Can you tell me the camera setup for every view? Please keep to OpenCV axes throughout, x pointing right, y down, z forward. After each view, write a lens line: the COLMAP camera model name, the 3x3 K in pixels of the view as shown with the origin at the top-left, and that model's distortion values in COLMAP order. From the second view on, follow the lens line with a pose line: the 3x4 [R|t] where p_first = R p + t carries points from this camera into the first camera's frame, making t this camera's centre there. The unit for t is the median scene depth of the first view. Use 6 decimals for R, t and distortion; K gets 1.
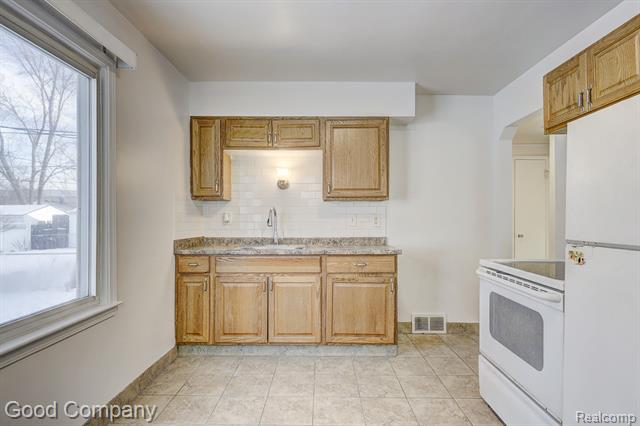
lens RADIAL K [[323.9, 0, 319.3], [0, 323.9, 217.6], [0, 0, 1]] dist [0.004528, 0.000200]
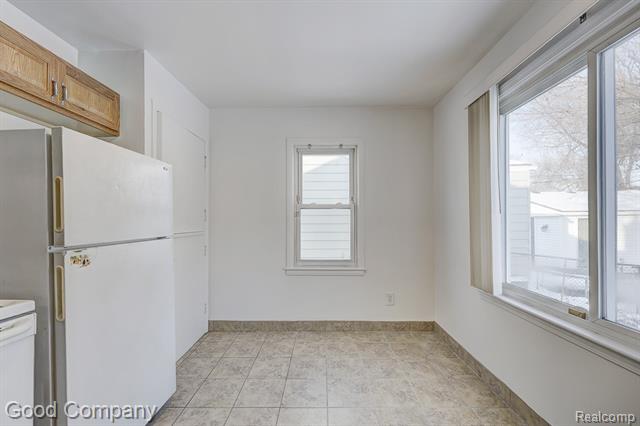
lens RADIAL K [[261.8, 0, 323.7], [0, 261.8, 219.7], [0, 0, 1]] dist [0.003054, -0.000425]
pose [[-0.999996, 0.002235, 0.001632, -0.010825], [0.002234, 0.999997, -0.000785, -0.005434], [-0.001633, -0.000781, -0.999998, 0.822834]]
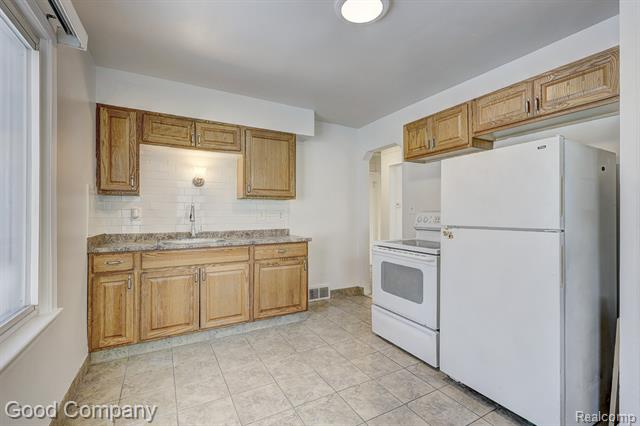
lens RADIAL K [[280.1, 0, 321.9], [0, 280.1, 212.3], [0, 0, 1]] dist [0.003472, 0.000130]
pose [[0.872157, 0.001496, 0.489223, -0.259033], [0.000399, 0.999993, -0.003769, 0.001073], [-0.489226, 0.003483, 0.872150, -0.010122]]
